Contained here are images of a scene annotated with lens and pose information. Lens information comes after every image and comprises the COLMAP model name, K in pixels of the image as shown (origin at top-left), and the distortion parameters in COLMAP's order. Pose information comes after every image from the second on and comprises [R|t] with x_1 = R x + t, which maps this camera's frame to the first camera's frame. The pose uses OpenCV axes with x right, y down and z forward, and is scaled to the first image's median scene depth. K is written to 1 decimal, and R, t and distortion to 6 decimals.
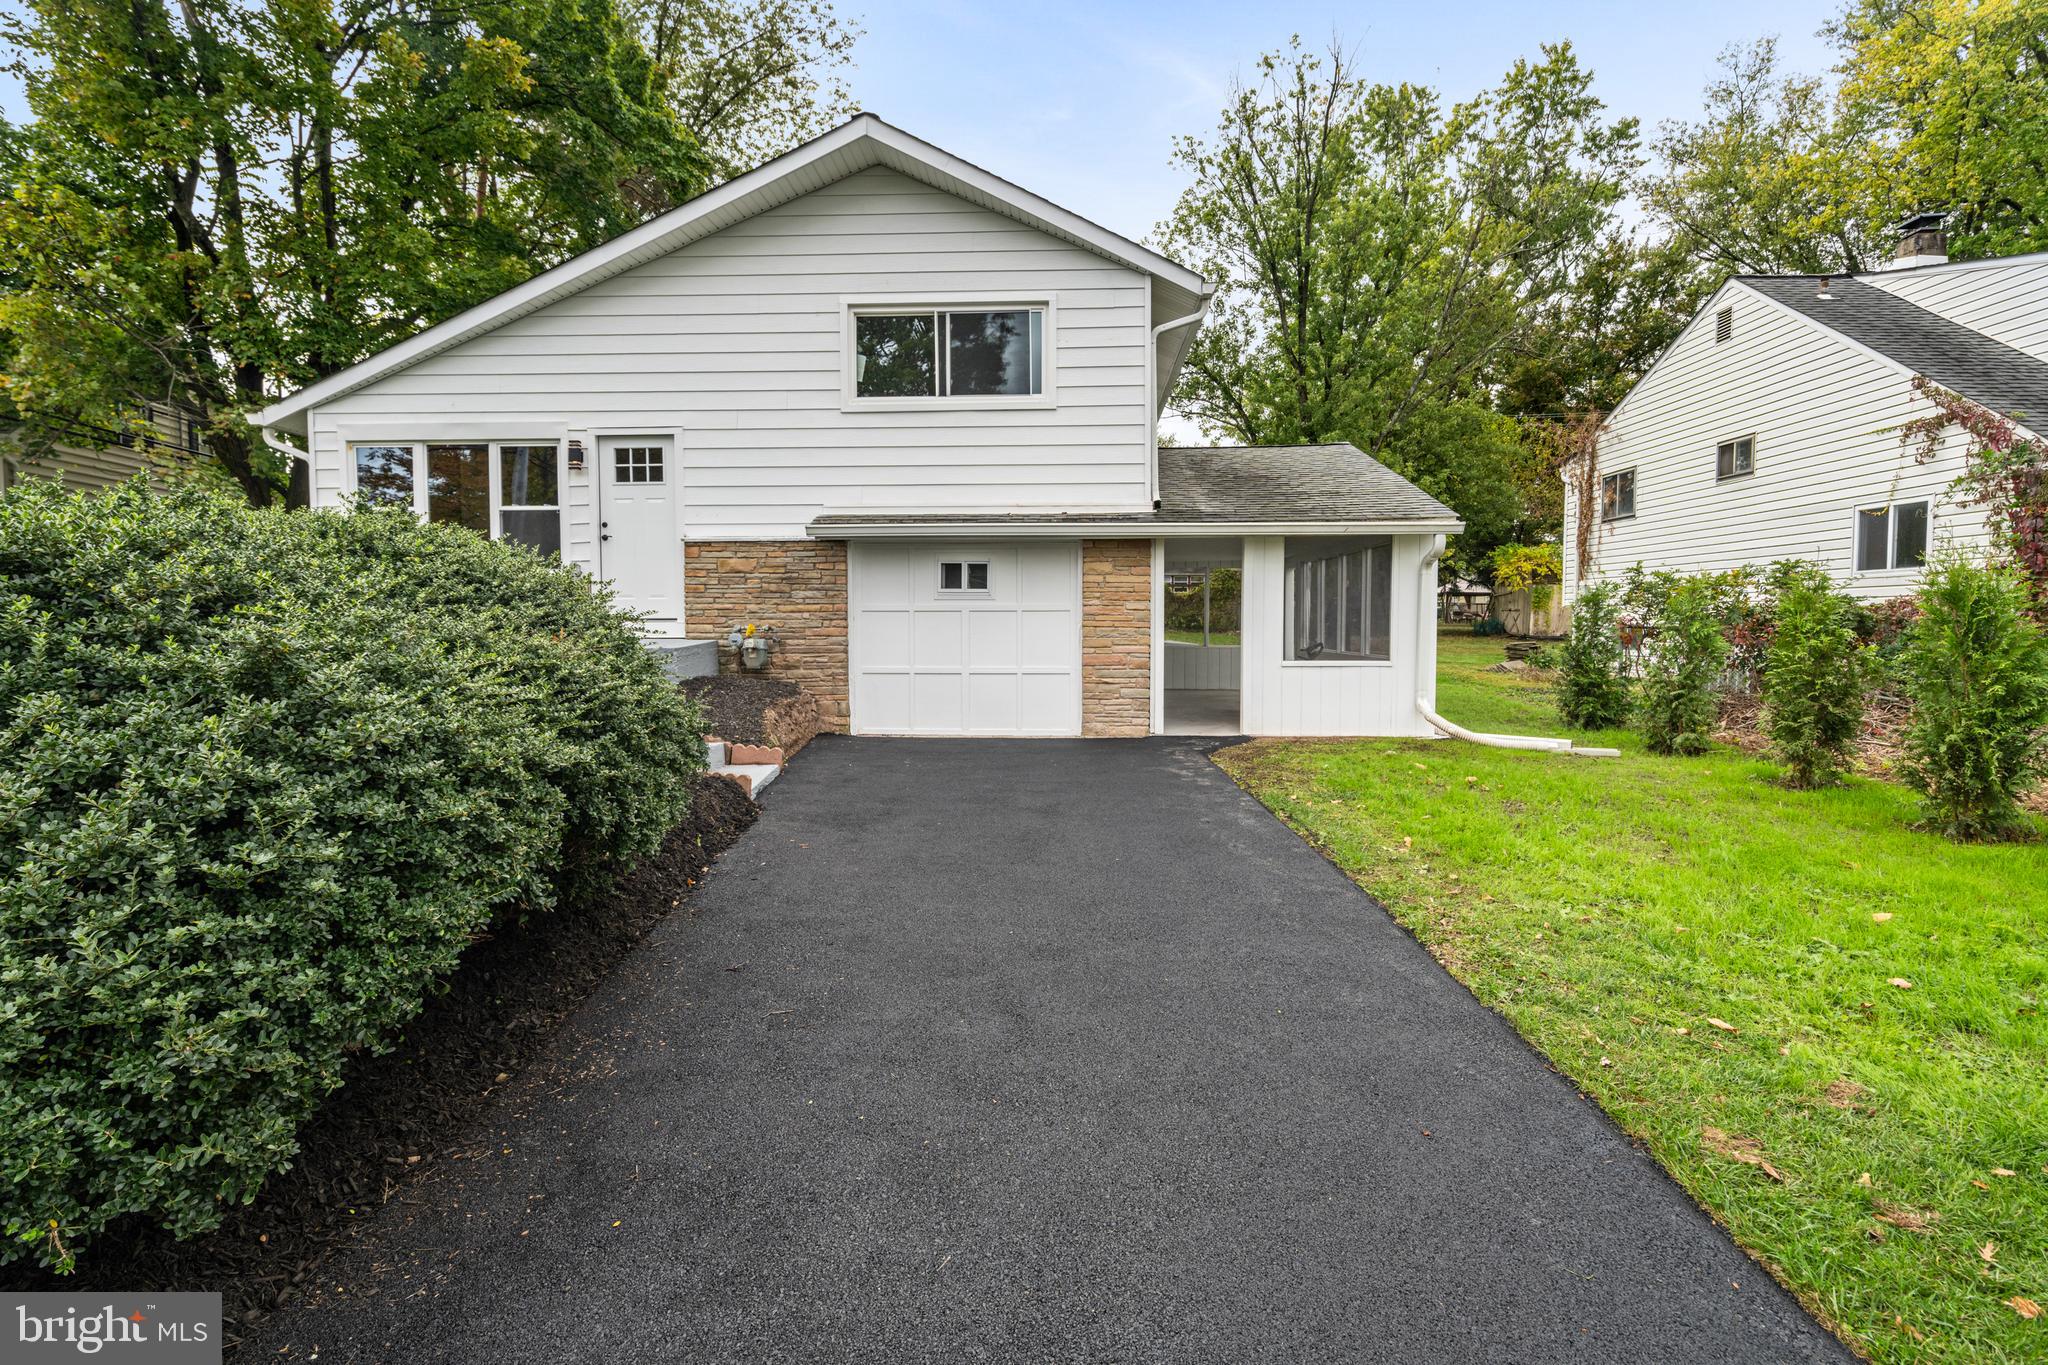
lens RADIAL K [[1053.1, 0, 1021.6], [0, 1053.1, 679.3], [0, 0, 1]] dist [0.003069, 0.000327]
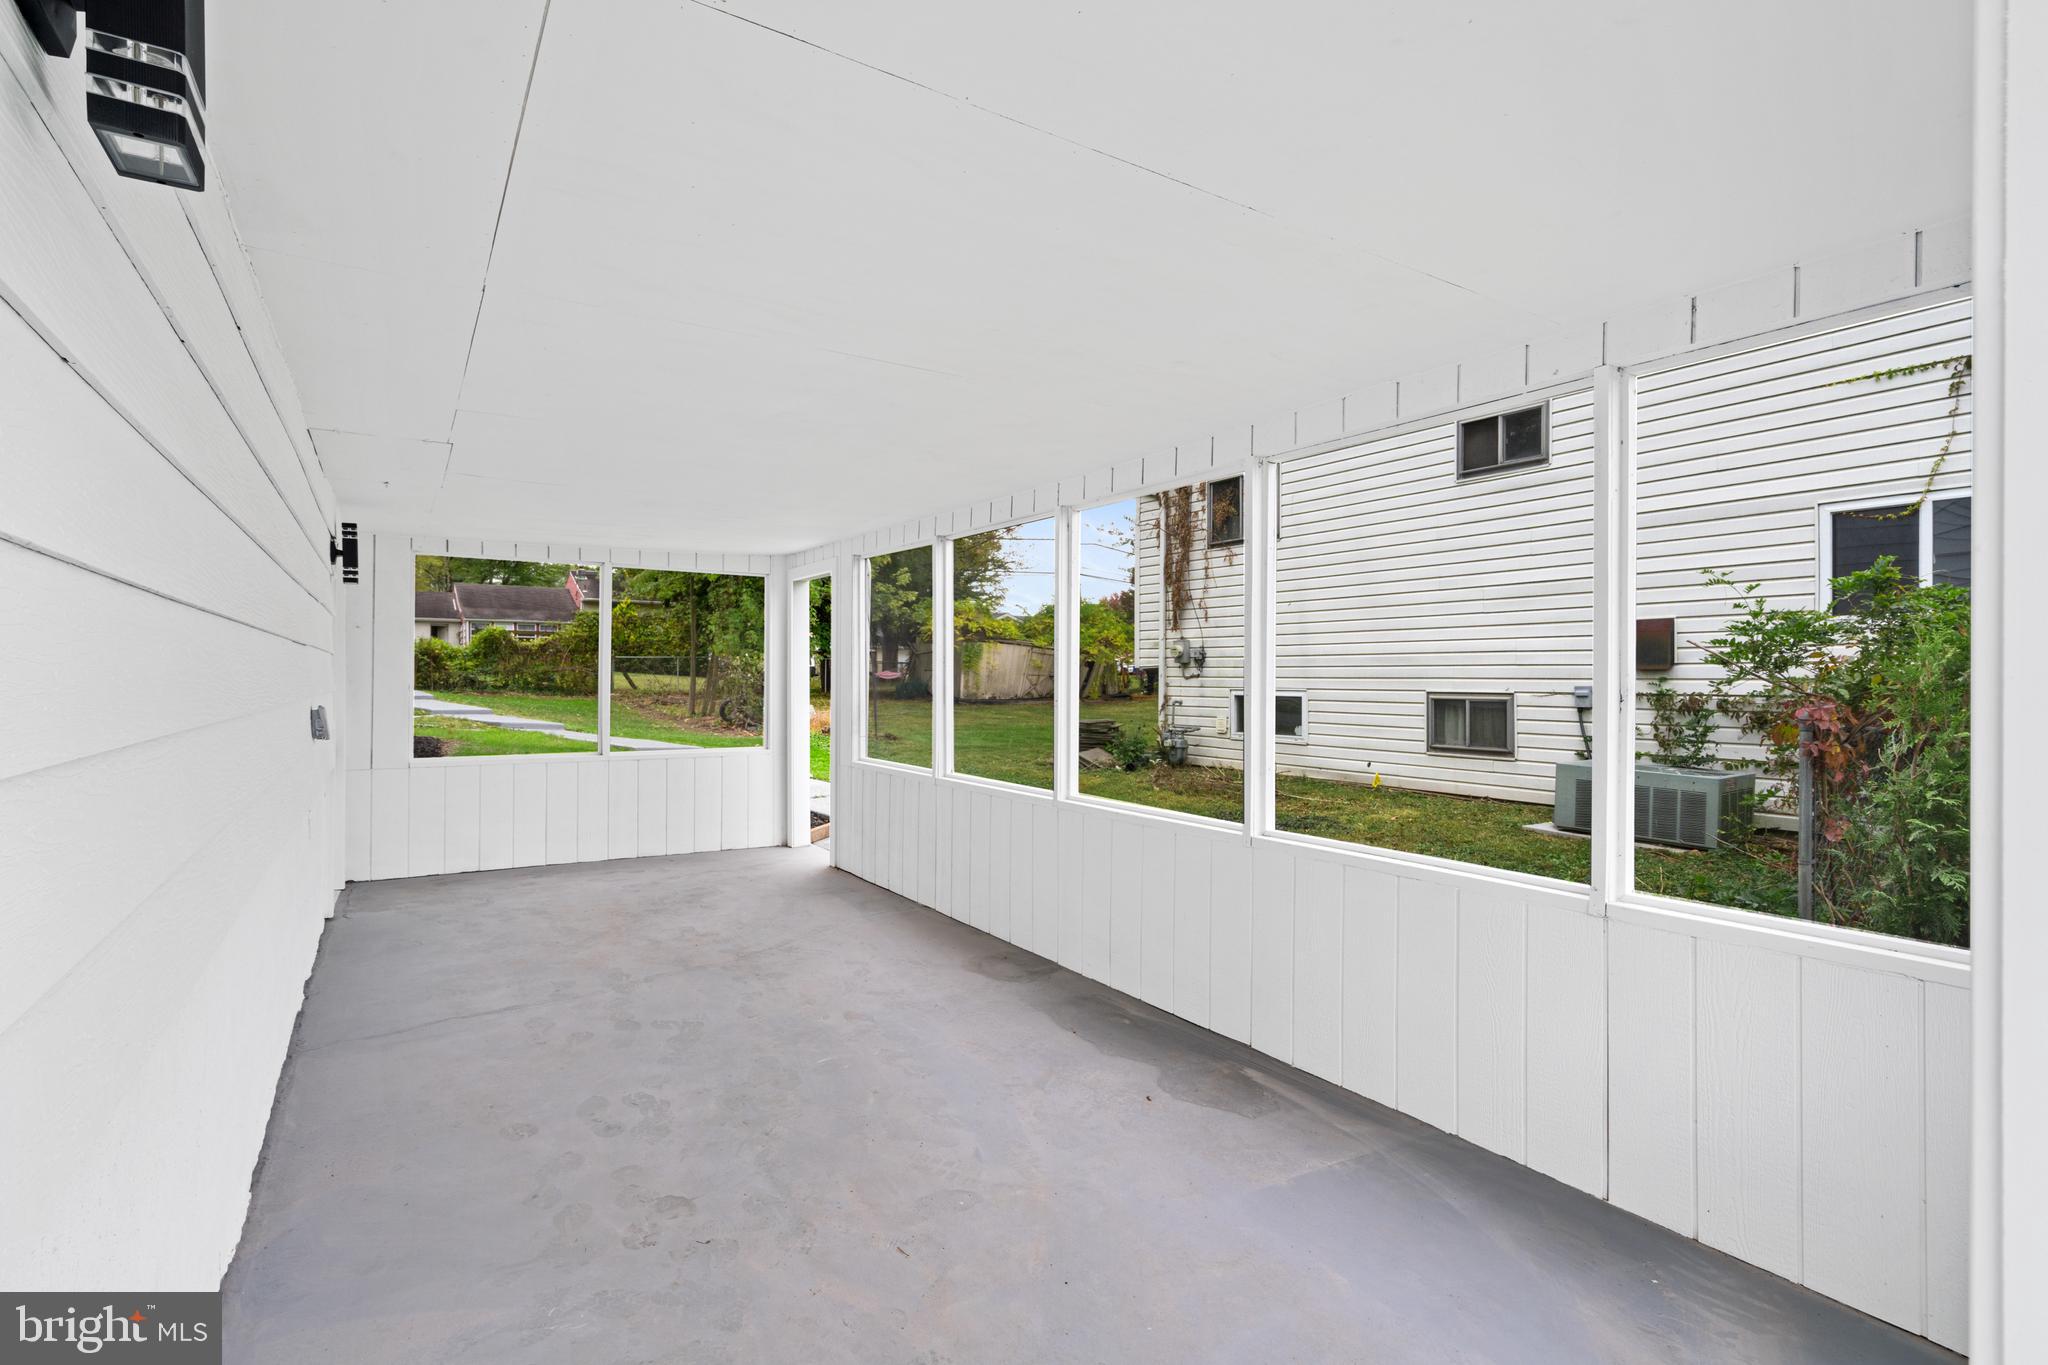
lens RADIAL K [[950.5, 0, 1024.0], [0, 950.5, 677.4], [0, 0, 1]] dist [-0.000523, 0.000158]
pose [[0.806371, 0.007040, 0.591368, 0.124077], [0.024689, 0.998657, -0.045553, -0.055748], [-0.590894, 0.051333, 0.805114, 0.835983]]
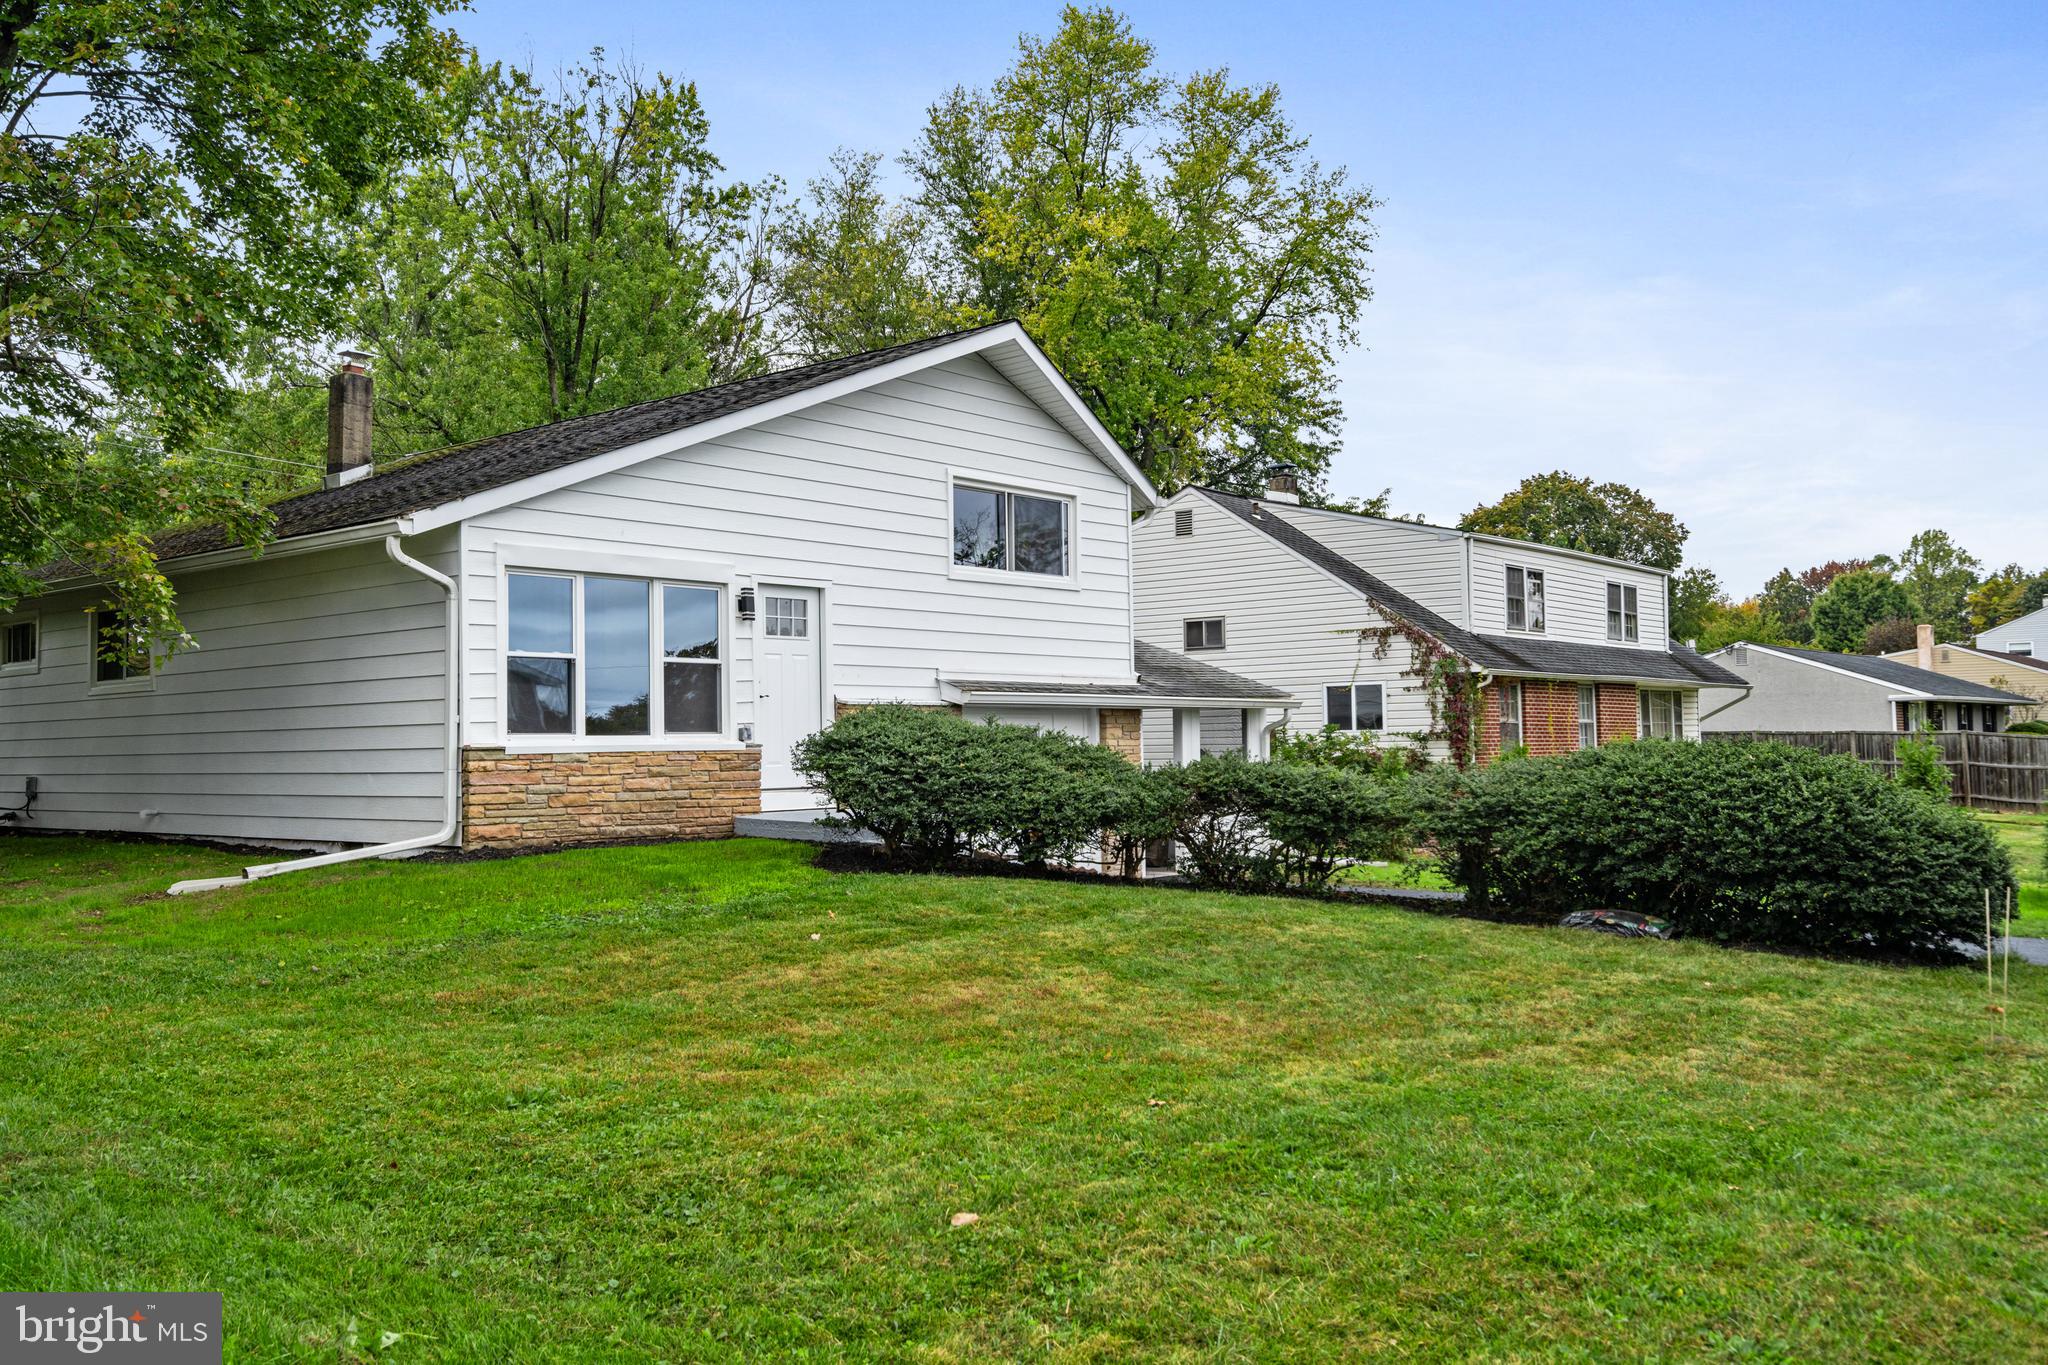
lens RADIAL K [[1733.4, 0, 1024.8], [0, 1733.4, 682.5], [0, 0, 1]] dist [0.003864, -0.000169]
pose [[0.608460, 0.023663, 0.793231, -1.208325], [0.054580, 0.995941, -0.071576, -0.025961], [-0.791705, 0.086846, 0.604699, -0.046940]]
